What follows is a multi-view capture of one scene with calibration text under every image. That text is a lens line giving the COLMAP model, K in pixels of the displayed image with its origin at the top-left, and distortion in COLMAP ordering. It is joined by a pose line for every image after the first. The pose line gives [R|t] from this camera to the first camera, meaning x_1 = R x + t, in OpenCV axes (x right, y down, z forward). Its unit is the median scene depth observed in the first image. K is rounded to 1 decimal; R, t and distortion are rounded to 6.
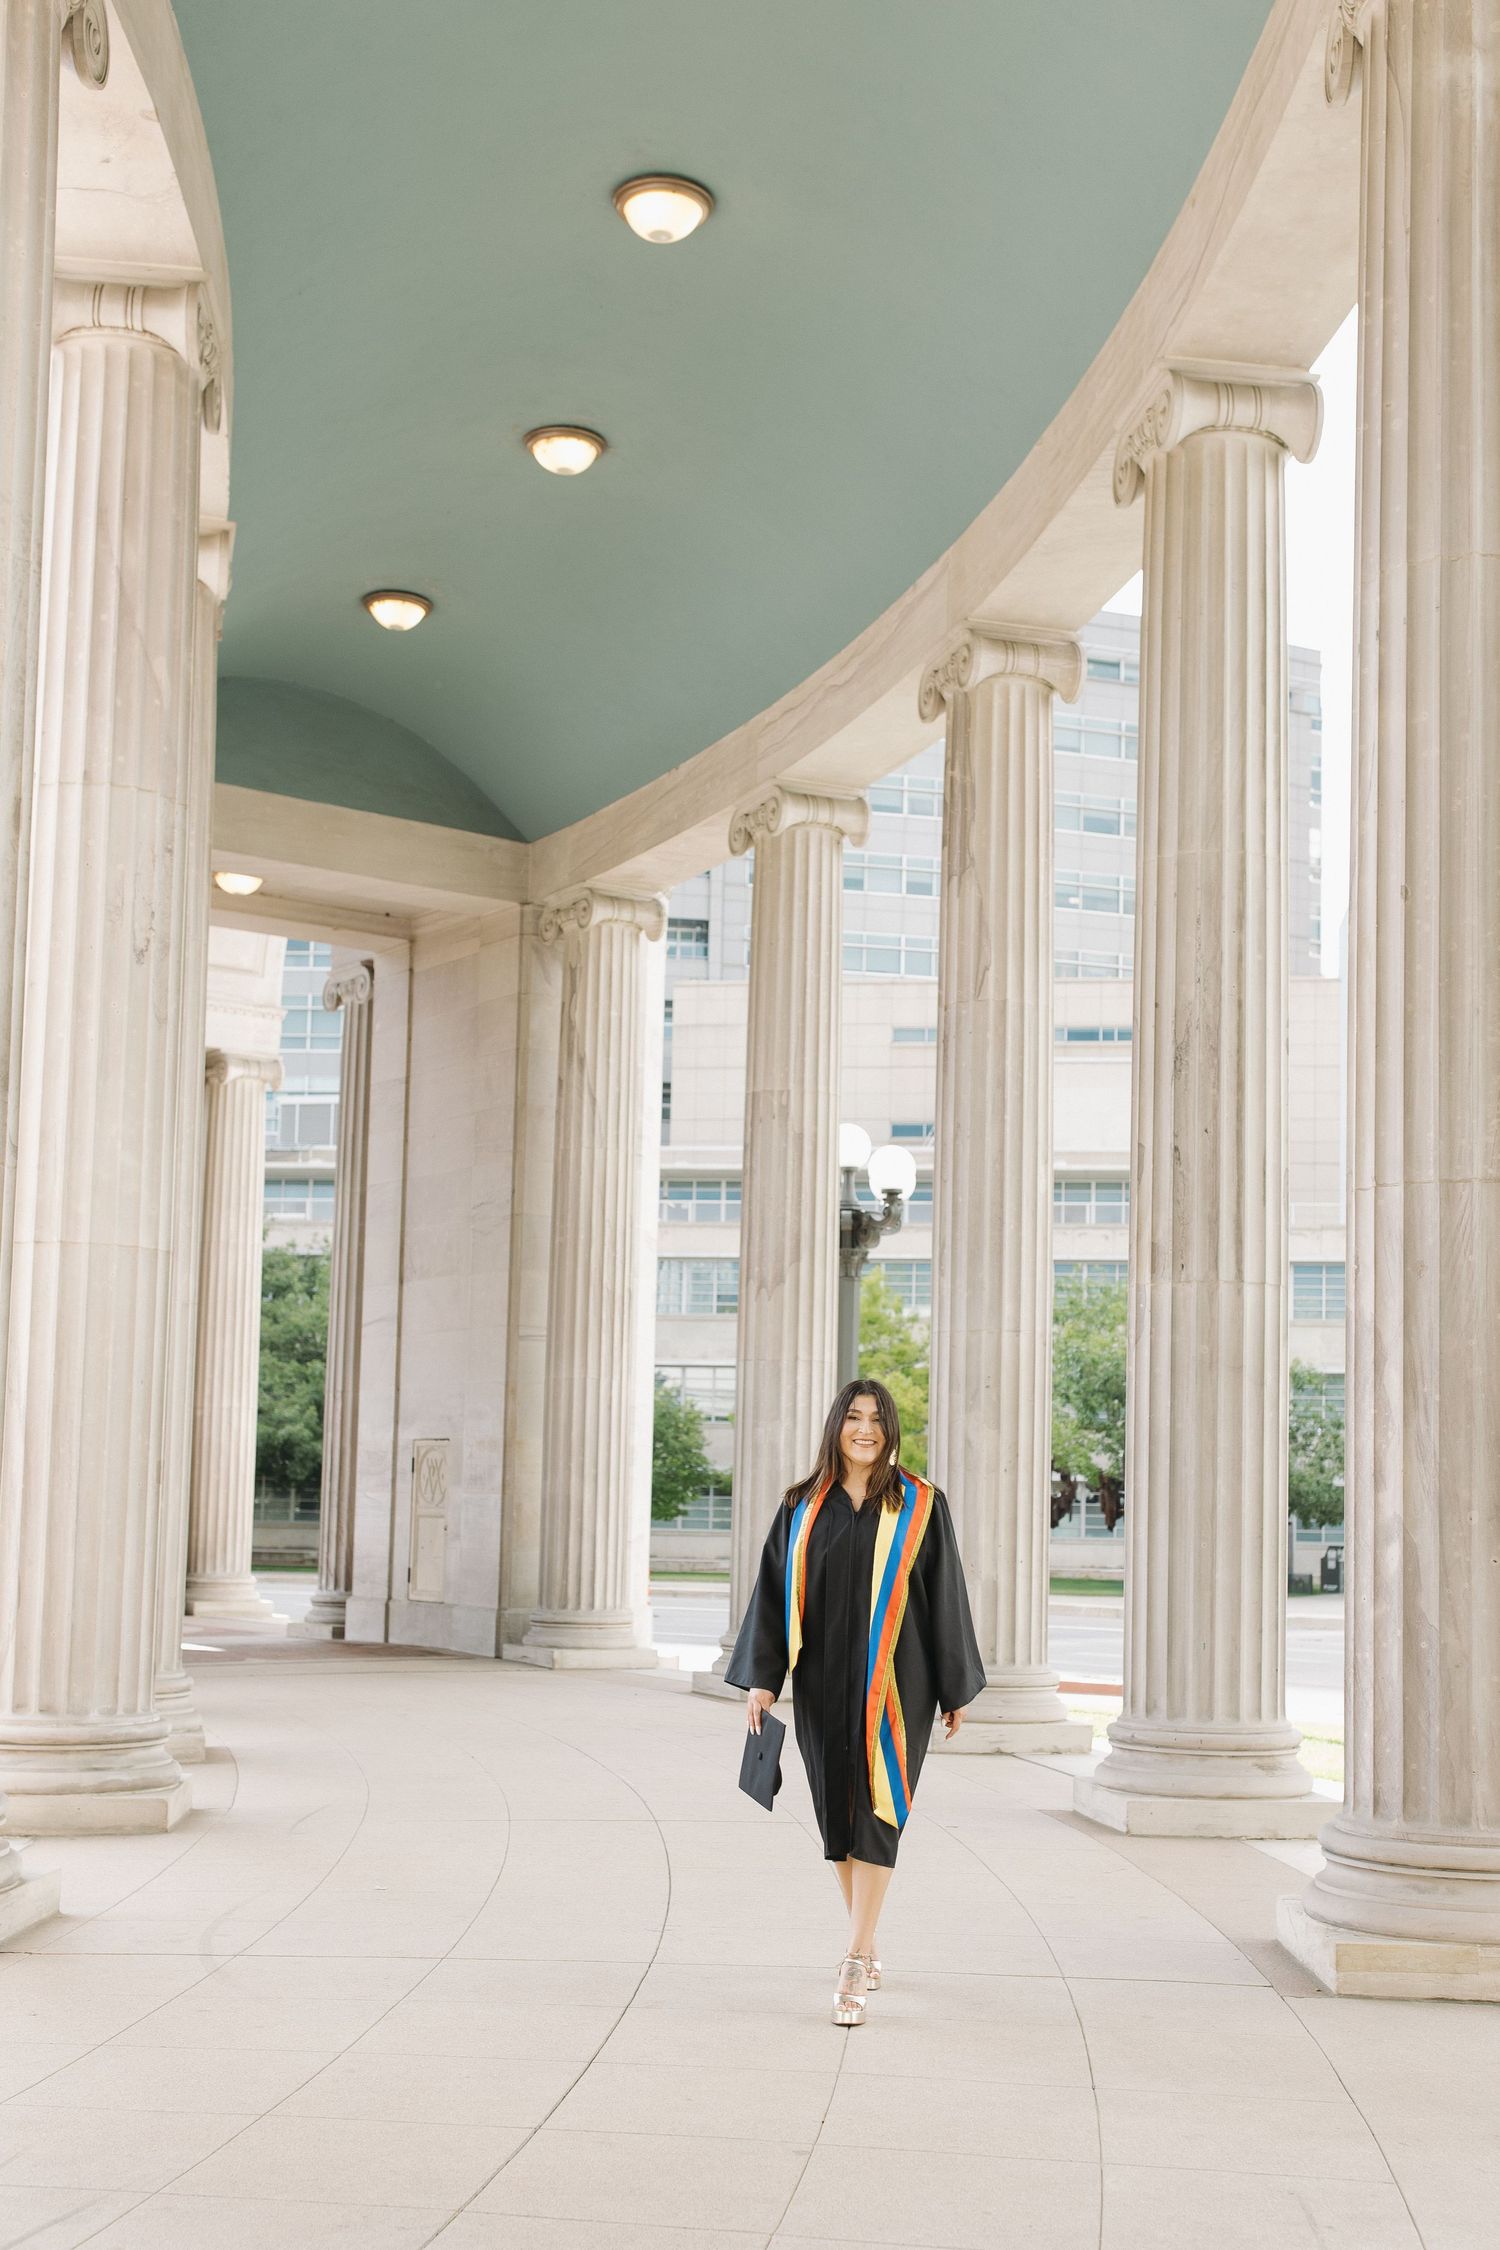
lens RADIAL K [[2551.8, 0, 847.7], [0, 2551.8, 1313.7], [0, 0, 1]] dist [0.008864, -0.011771]
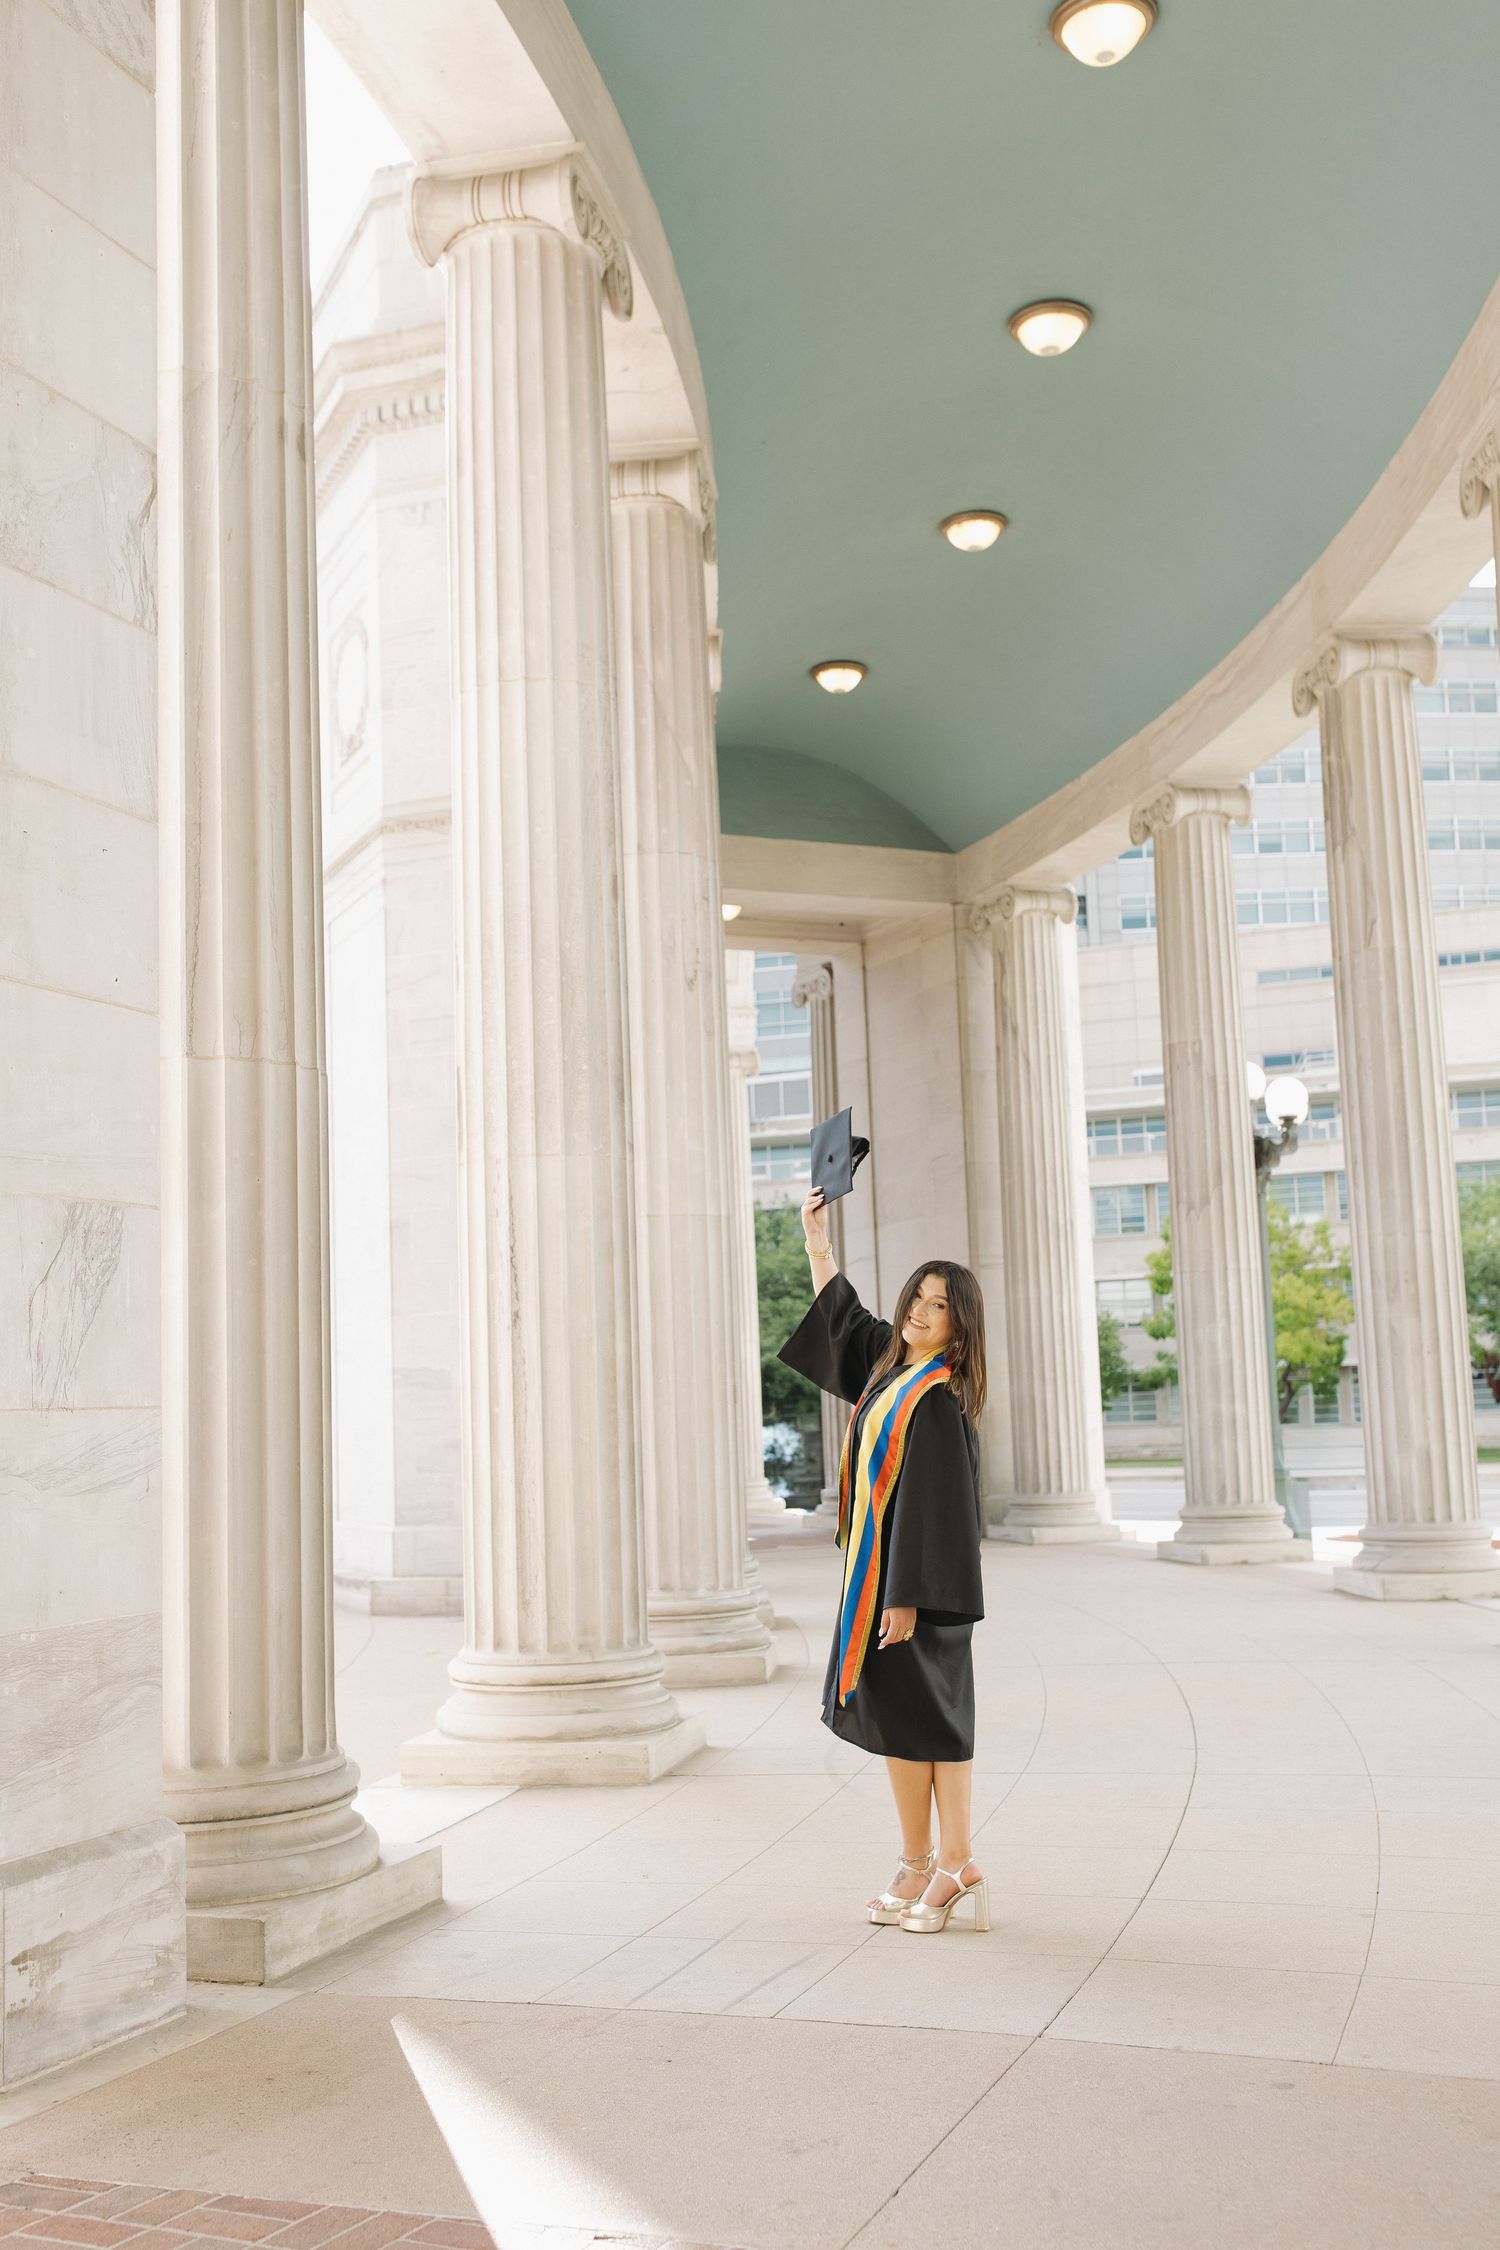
lens RADIAL K [[2232.5, 0, 713.0], [0, 2232.5, 1171.6], [0, 0, 1]] dist [0.008564, -0.020817]
pose [[0.973761, -0.077843, -0.213847, -0.025988], [0.071007, 0.996694, -0.039479, -0.002665], [0.216213, 0.023258, 0.976069, -0.047042]]
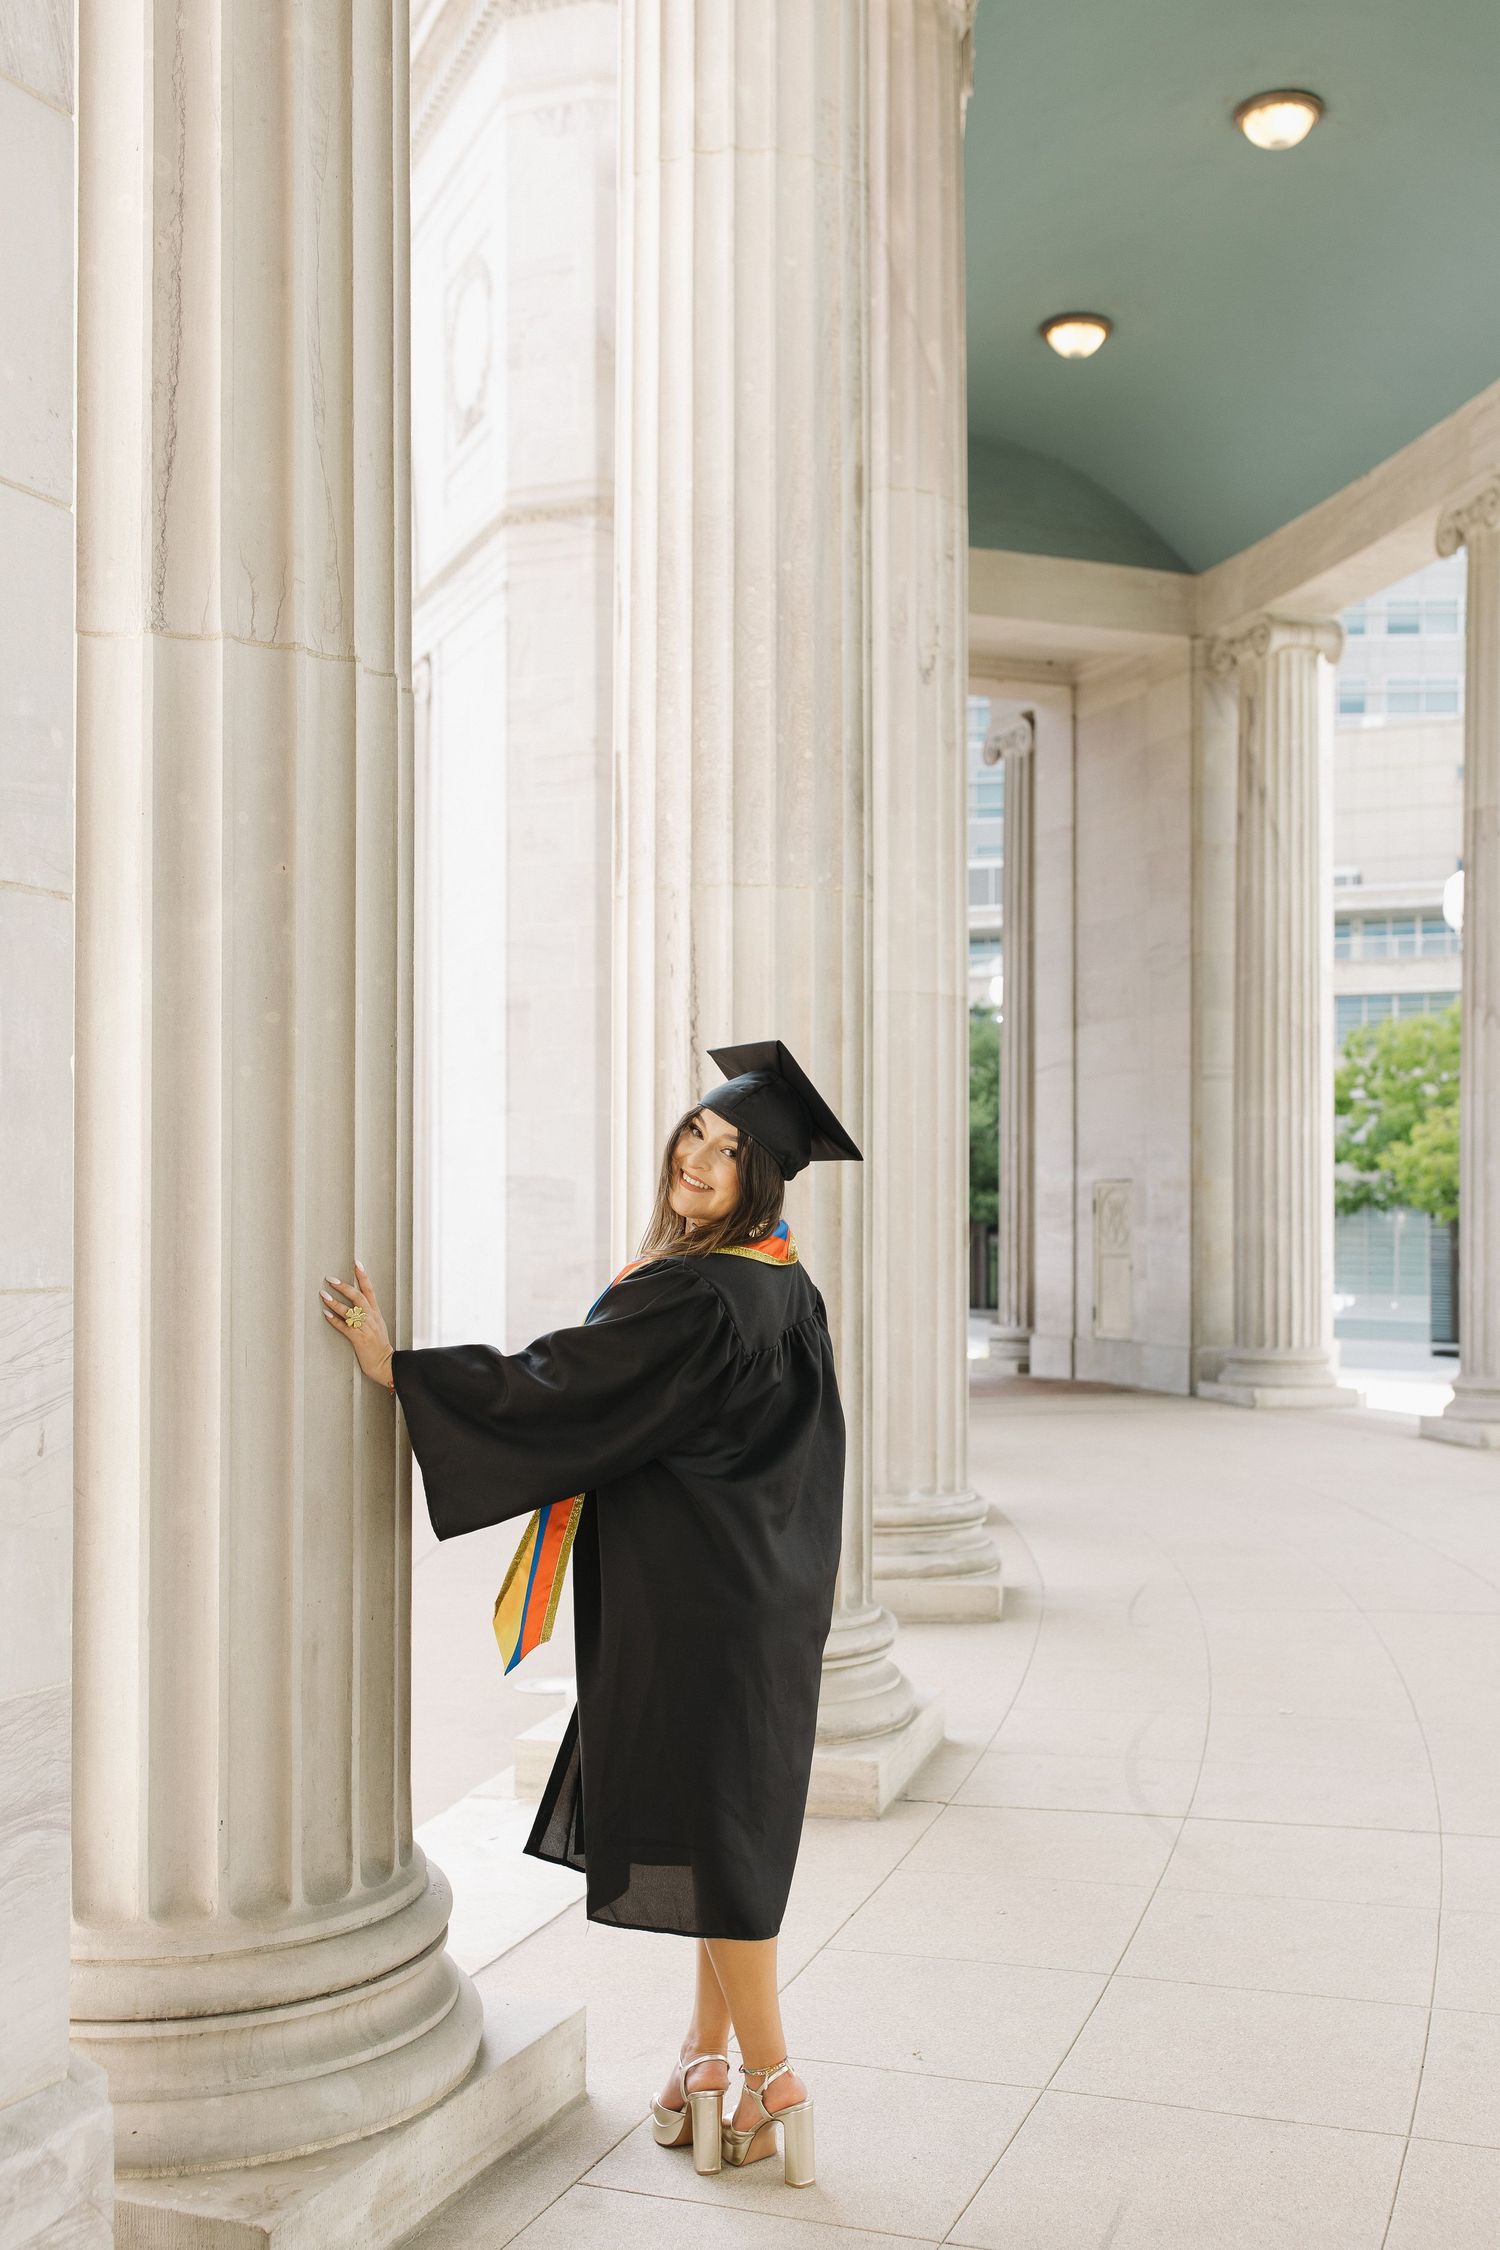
lens RADIAL K [[2146.0, 0, 756.9], [0, 2146.0, 1234.6], [0, 0, 1]] dist [0.006445, -0.008446]
pose [[0.969817, -0.018030, -0.243166, -0.103058], [0.037928, 0.996279, 0.077397, -0.001217], [0.240866, -0.084284, 0.966892, 0.150194]]
